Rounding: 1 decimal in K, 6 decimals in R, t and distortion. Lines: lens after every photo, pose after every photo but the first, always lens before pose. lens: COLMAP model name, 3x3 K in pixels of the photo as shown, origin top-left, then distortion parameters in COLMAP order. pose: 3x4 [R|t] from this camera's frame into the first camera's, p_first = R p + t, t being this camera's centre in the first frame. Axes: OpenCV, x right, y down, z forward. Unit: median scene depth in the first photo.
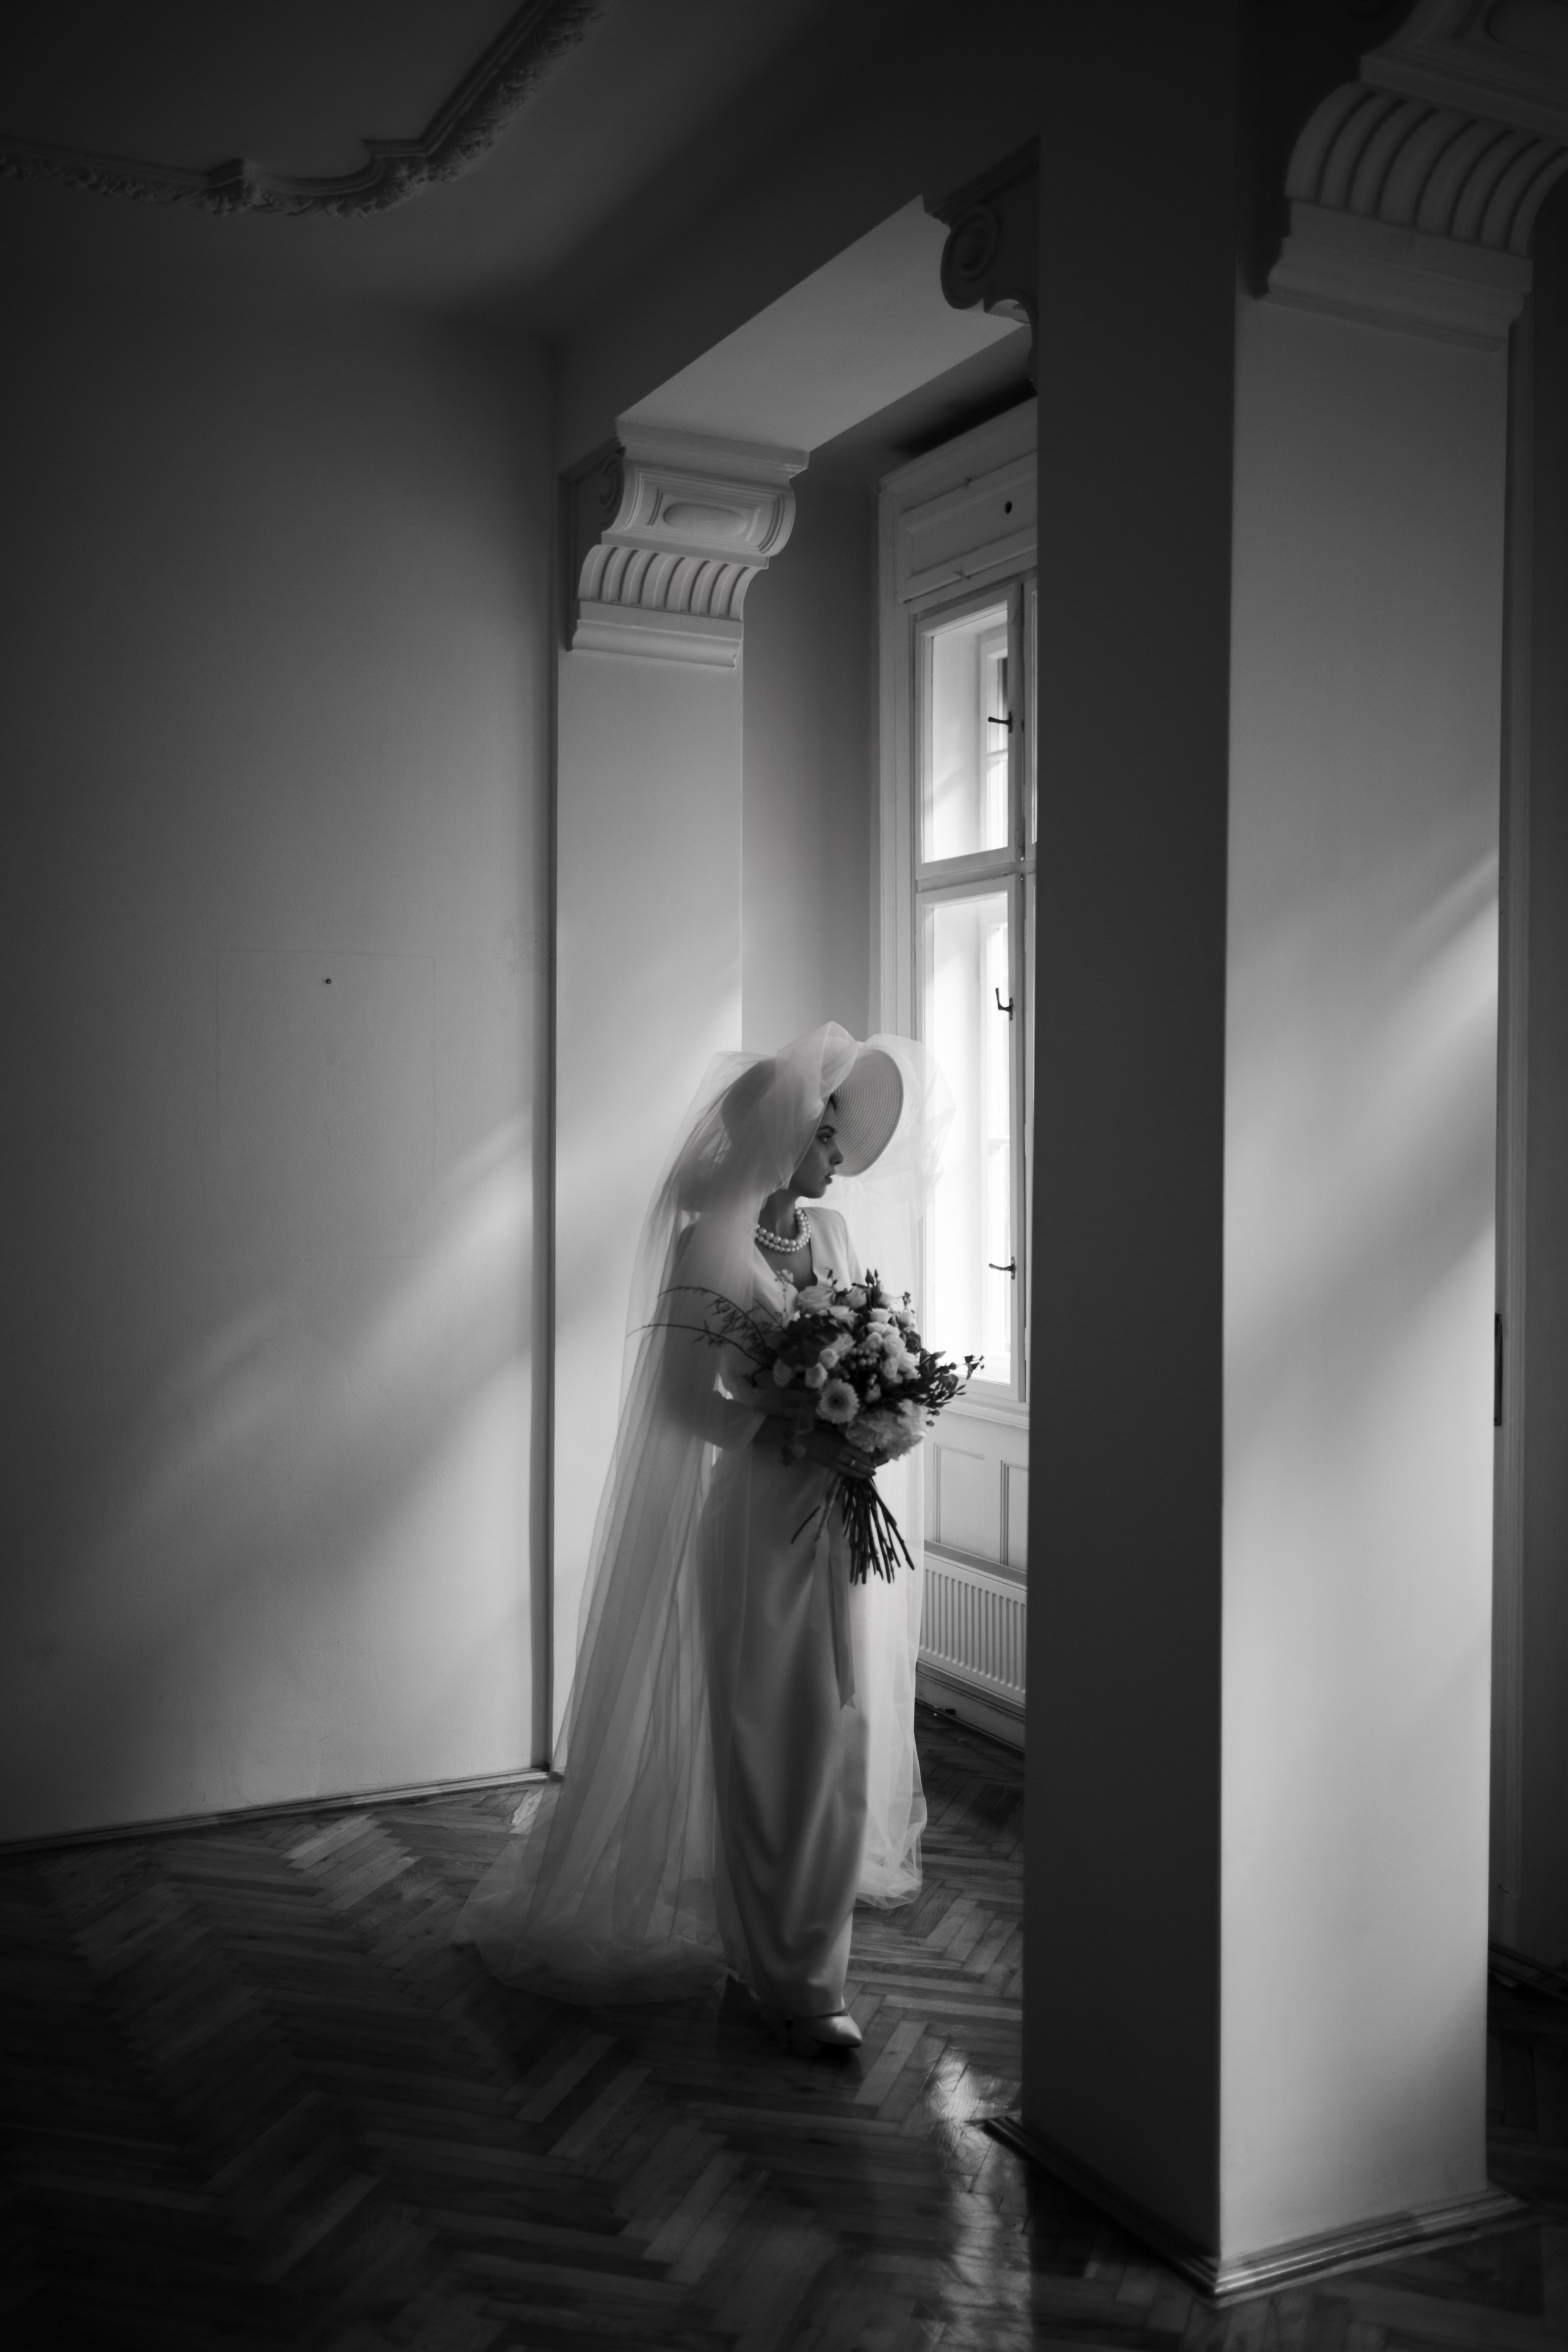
lens RADIAL K [[2358.3, 0, 814.7], [0, 2358.3, 1160.1], [0, 0, 1]] dist [-0.012009, 0.000000]
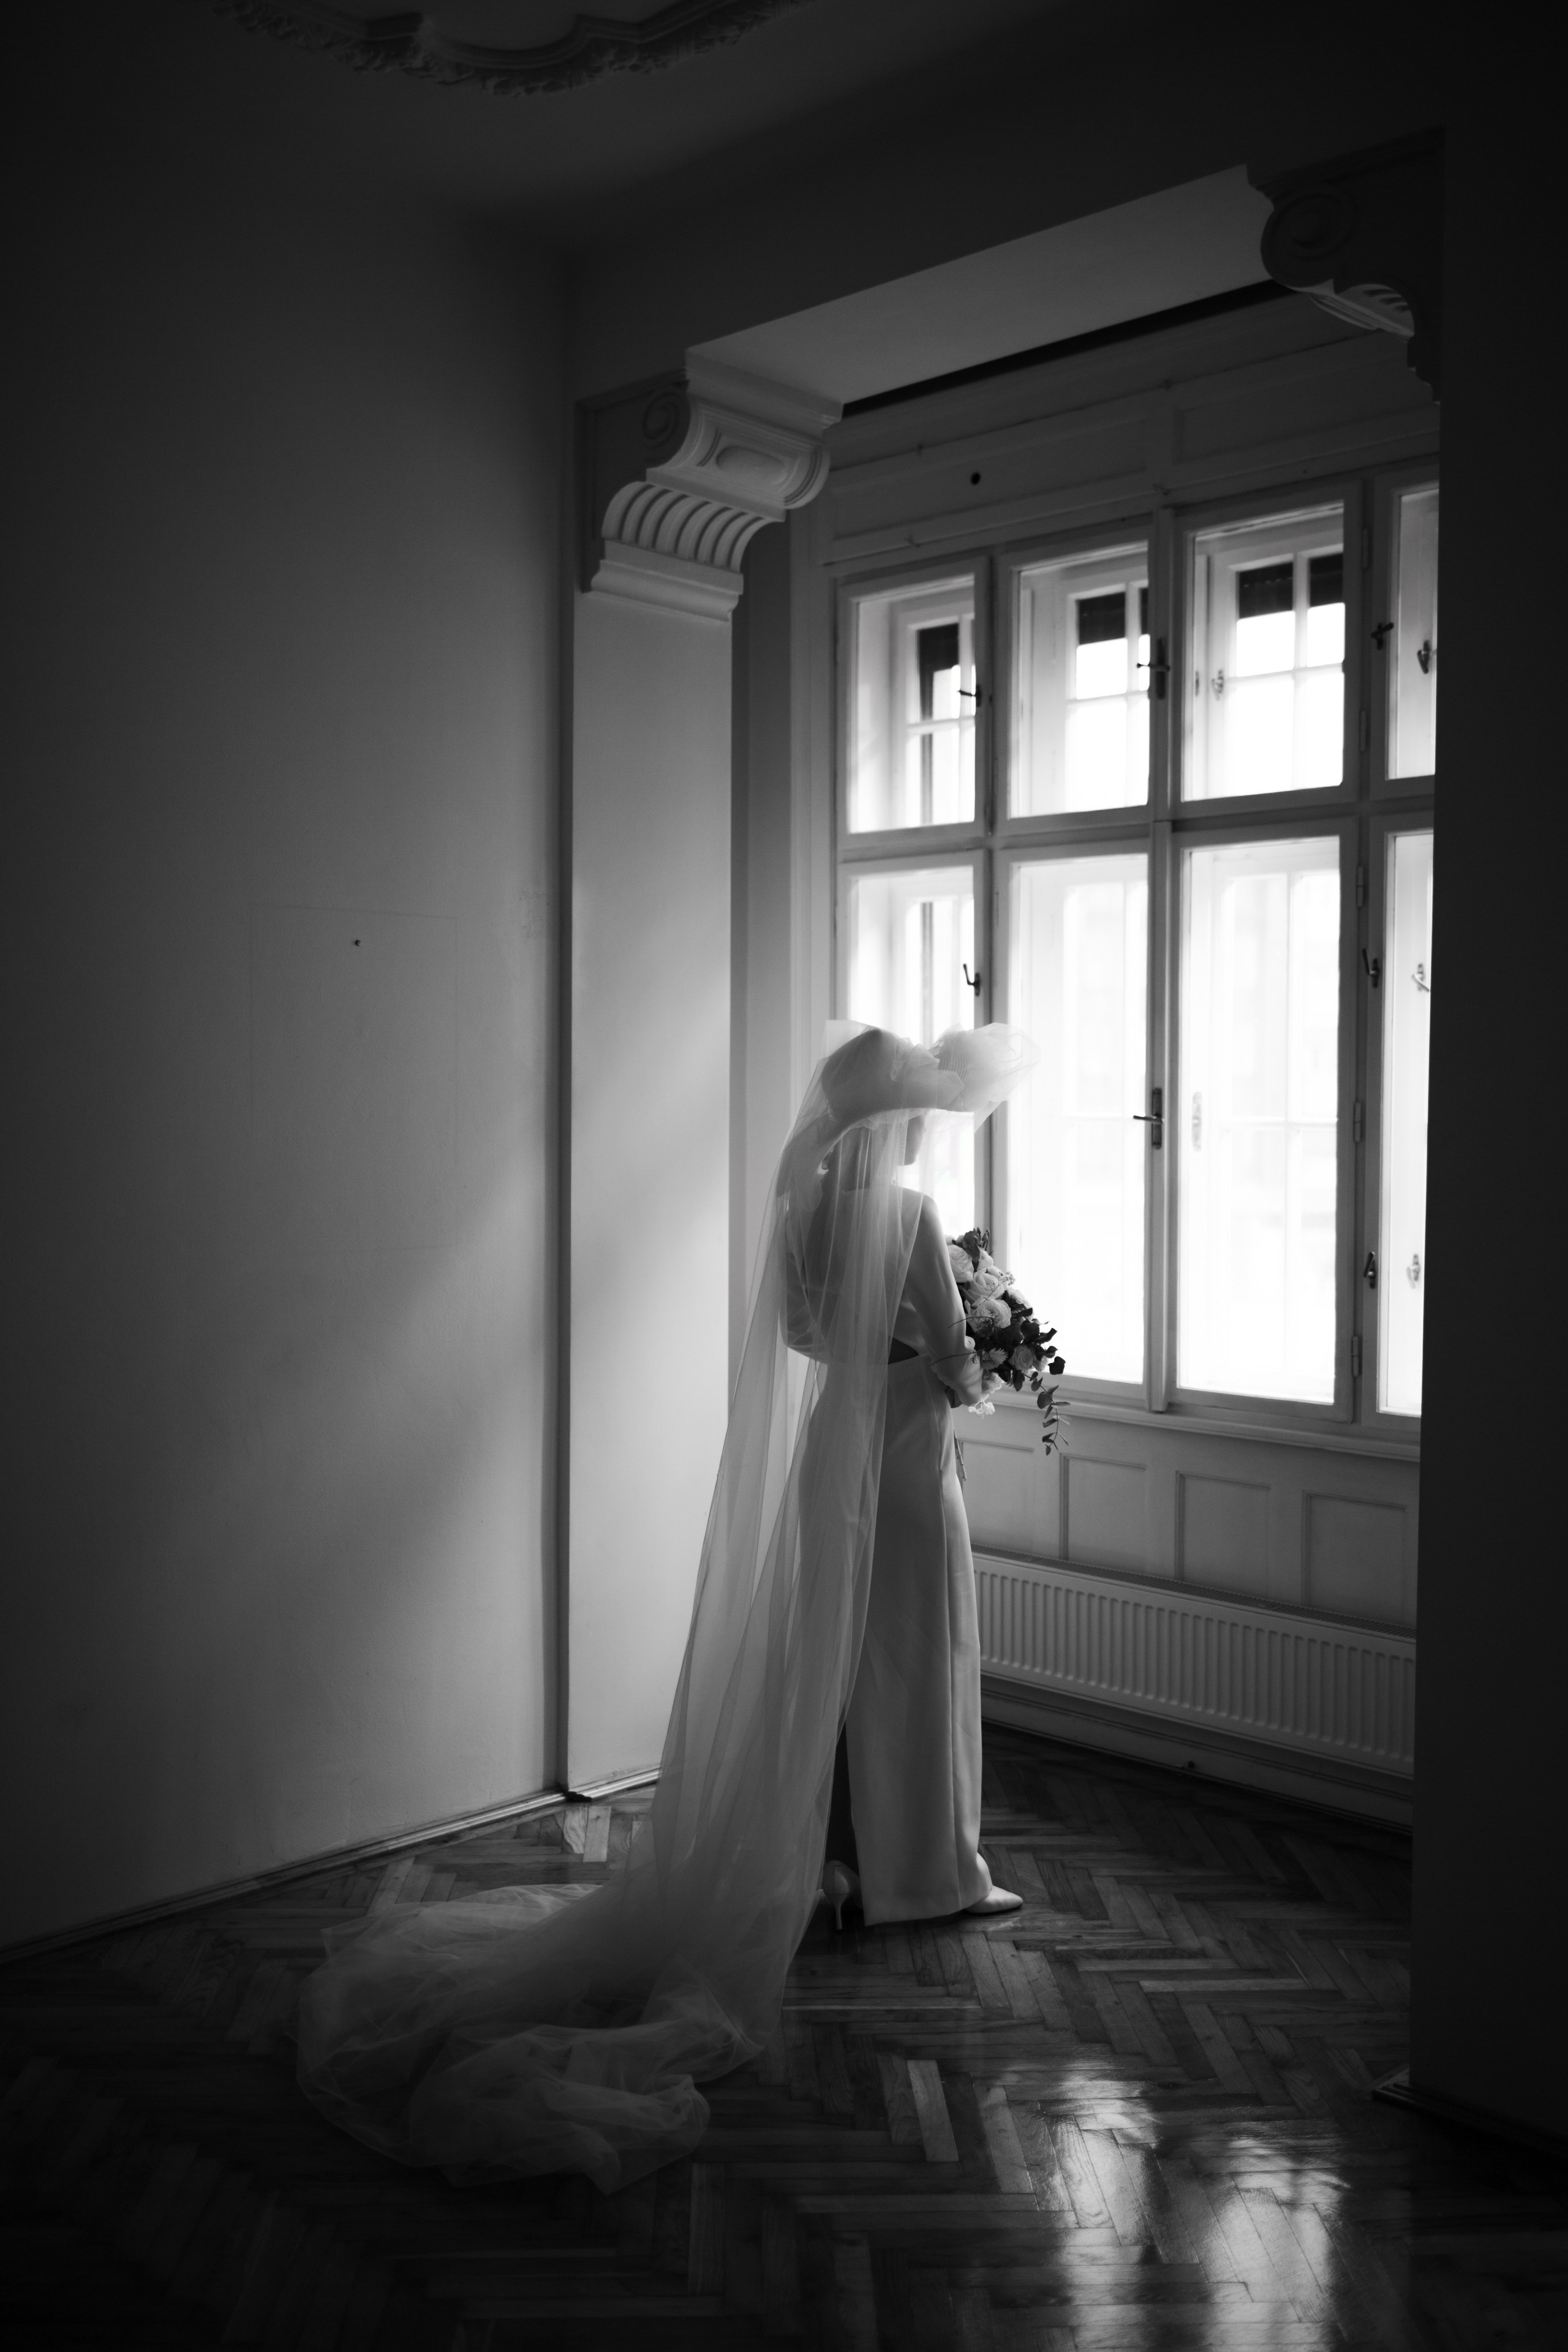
lens RADIAL K [[2358.3, 0, 704.4], [0, 2358.3, 1161.6], [0, 0, 1]] dist [-0.012009, 0.000000]
pose [[0.941010, -0.008896, 0.338263, -0.406177], [0.003183, 0.999843, 0.017441, -0.007970], [-0.338365, -0.015335, 0.940890, 0.113216]]
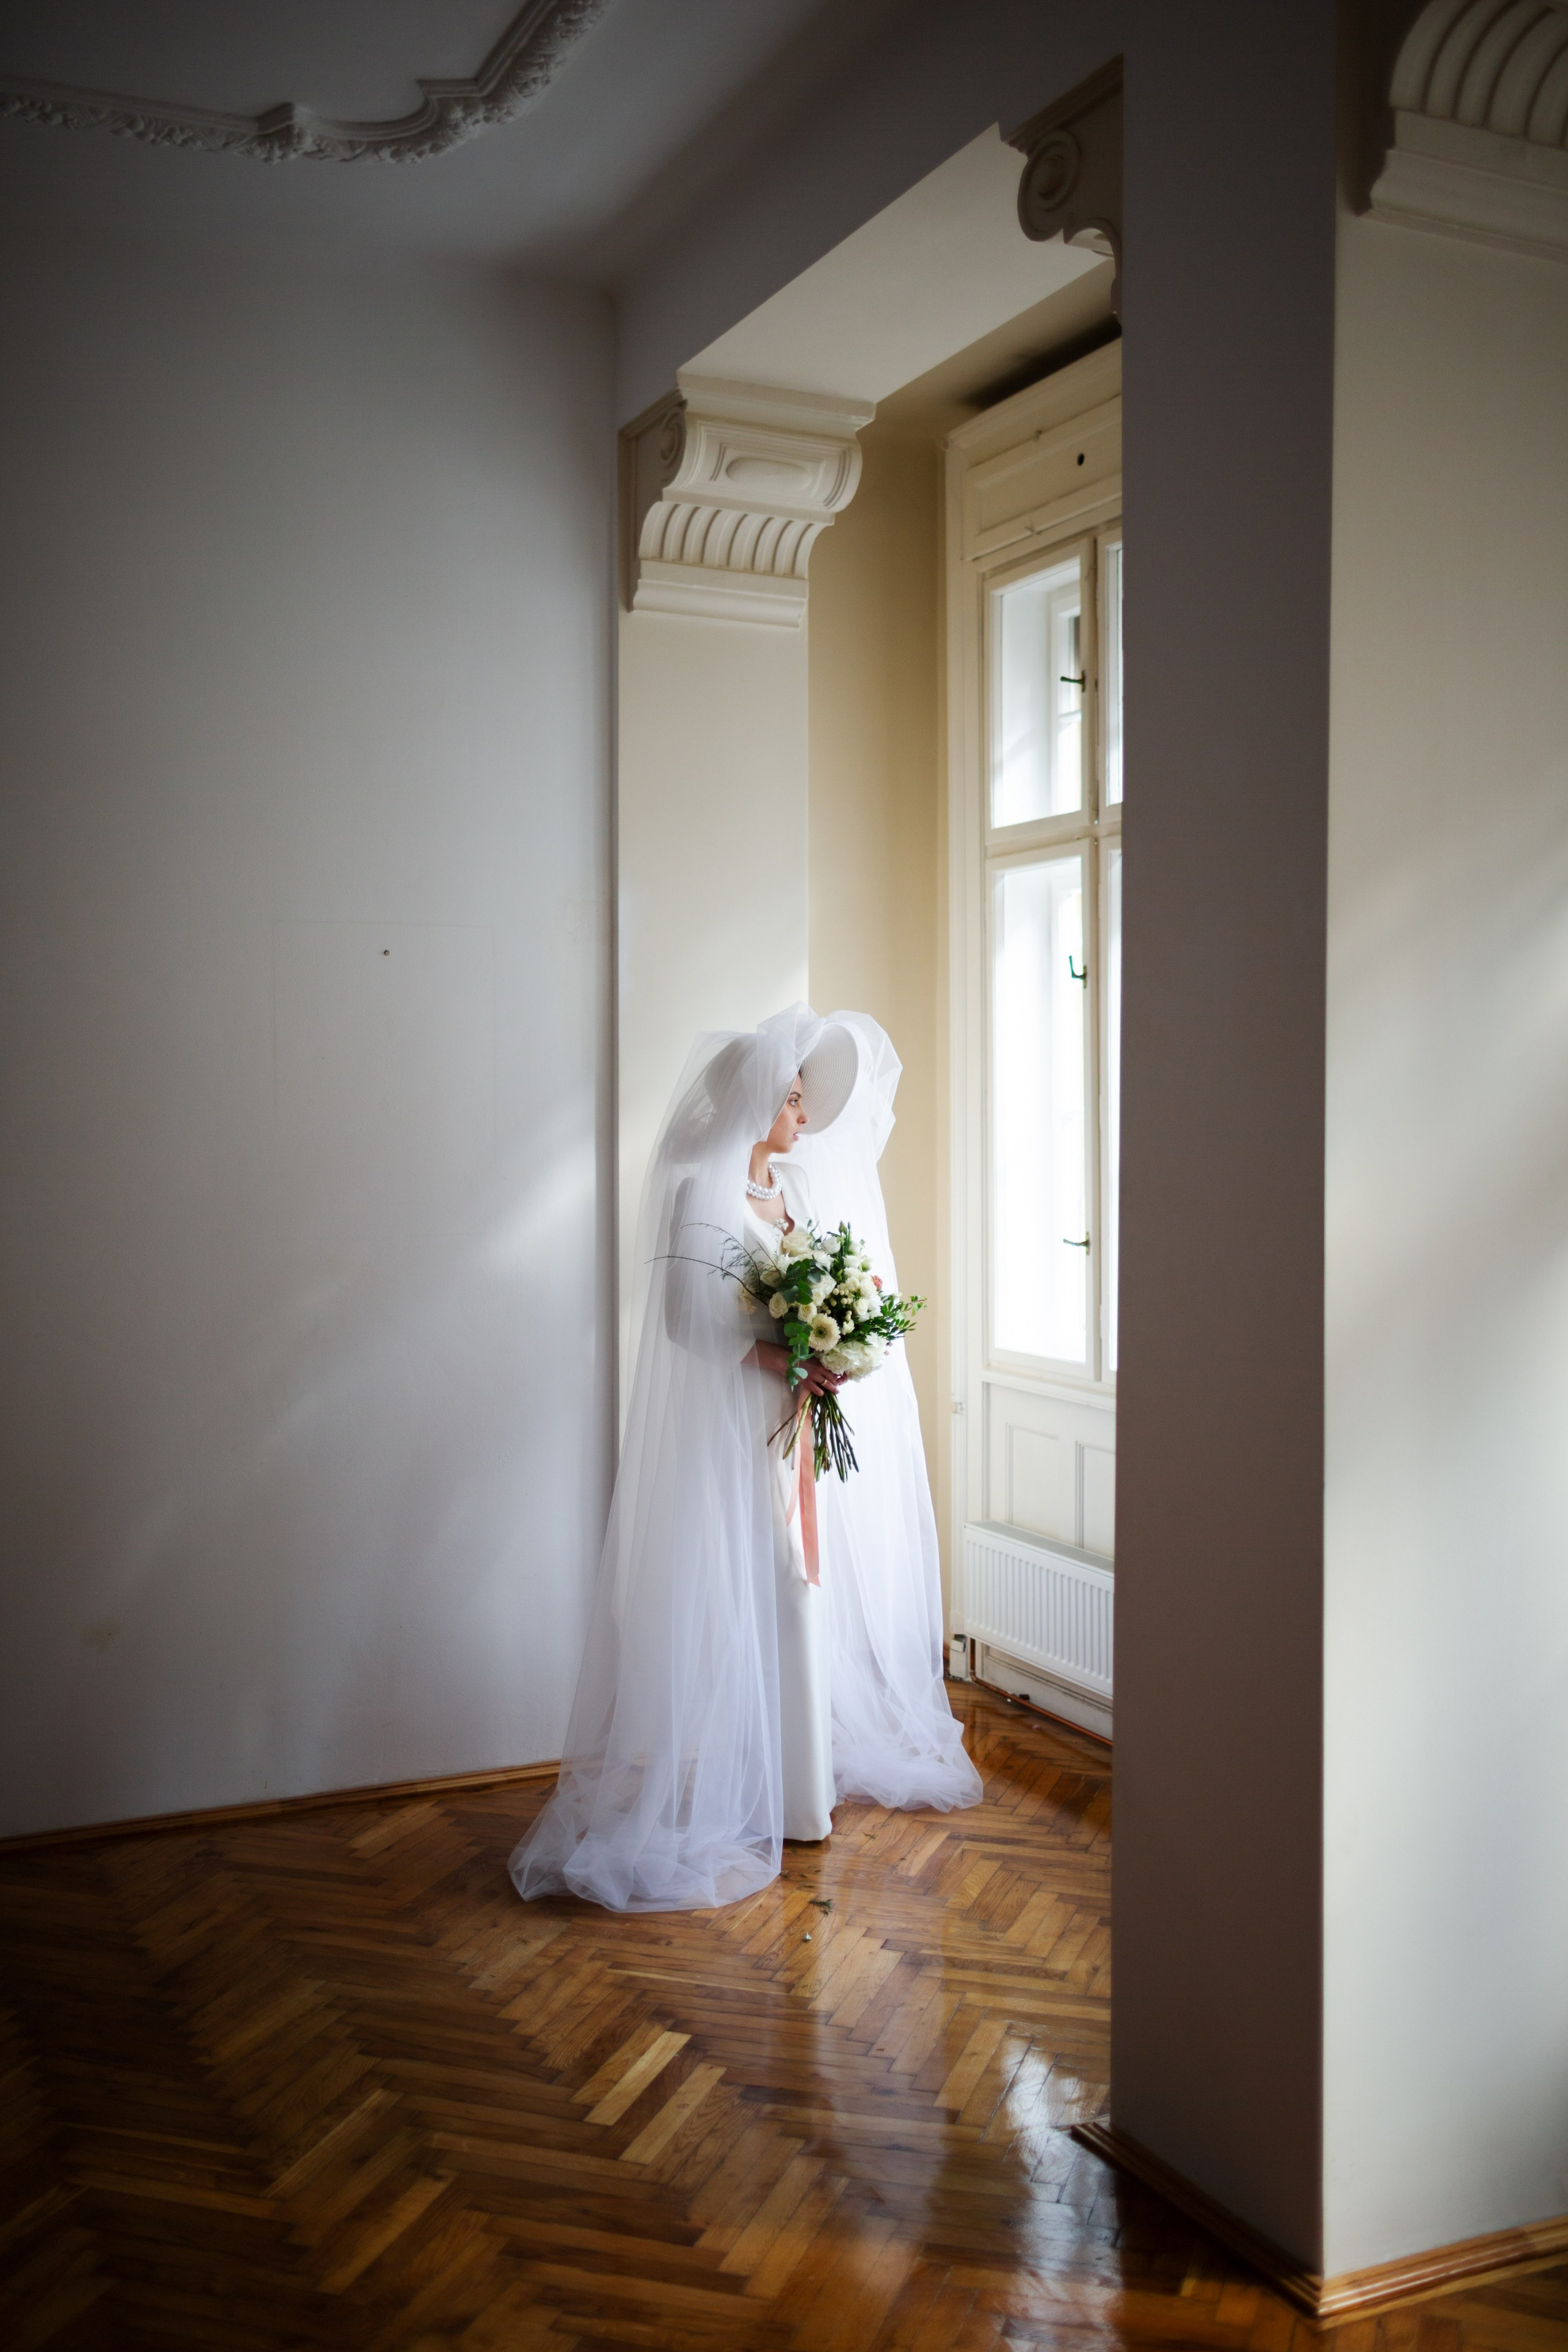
lens RADIAL K [[2358.3, 0, 805.6], [0, 2358.3, 1164.7], [0, 0, 1]] dist [-0.012009, 0.000000]
pose [[0.999628, -0.004091, -0.026958, -0.006793], [0.004377, 0.999935, 0.010557, 0.002744], [0.026913, -0.010671, 0.999581, 0.028330]]
